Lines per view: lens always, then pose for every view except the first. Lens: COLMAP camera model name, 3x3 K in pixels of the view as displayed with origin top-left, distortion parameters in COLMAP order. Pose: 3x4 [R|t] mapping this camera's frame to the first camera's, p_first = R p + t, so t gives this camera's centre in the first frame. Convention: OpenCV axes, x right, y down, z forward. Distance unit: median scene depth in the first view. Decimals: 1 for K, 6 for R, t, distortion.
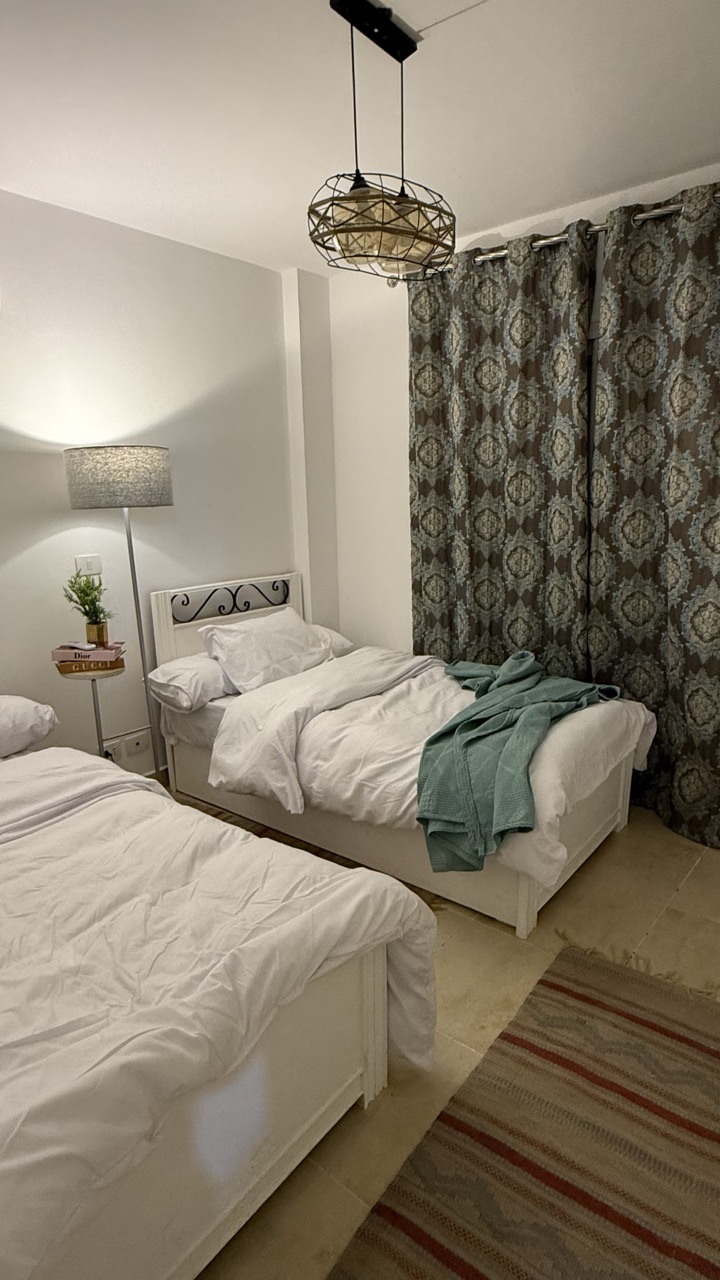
lens RADIAL K [[702.7, 0, 360.0], [0, 702.7, 640.0], [0, 0, 1]] dist [-0.022145, -0.000249]
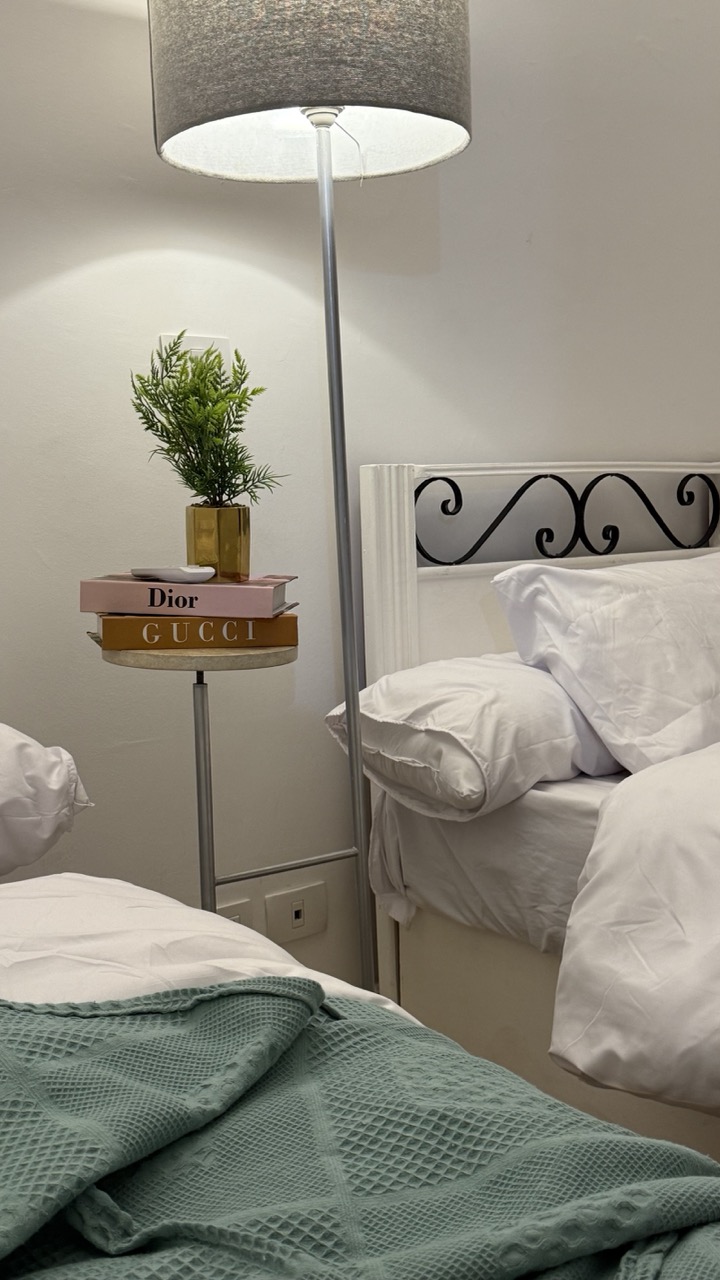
lens RADIAL K [[1426.1, 0, 359.5], [0, 1426.1, 619.7], [0, 0, 1]] dist [0.150820, -0.009930]
pose [[0.976468, 0.023467, -0.214381, -0.154012], [-0.044924, 0.994389, -0.095768, 0.077570], [0.210931, 0.103146, 0.972044, 0.343225]]
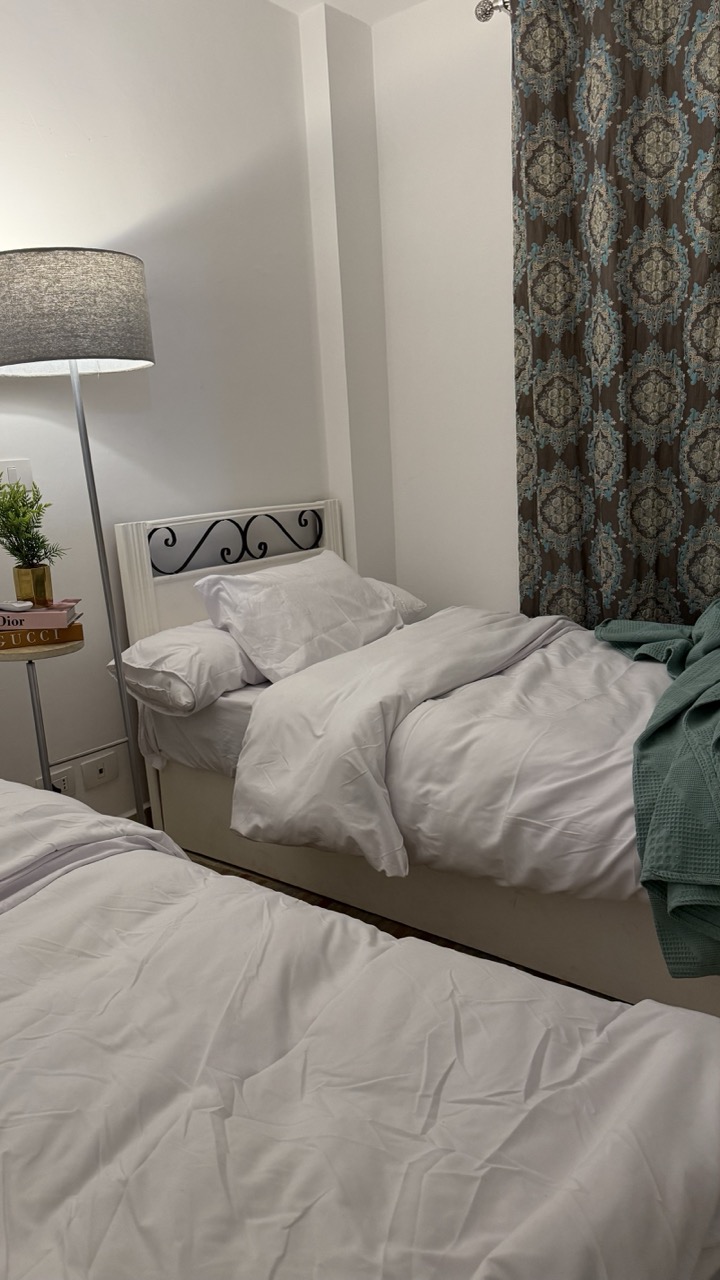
lens RADIAL K [[911.2, 0, 366.8], [0, 911.2, 640.8], [0, 0, 1]] dist [0.109108, -0.188295]
pose [[0.999298, -0.034257, 0.015132, -0.097417], [0.034127, 0.999379, 0.008796, 0.036638], [-0.015424, -0.008273, 0.999847, 0.197503]]
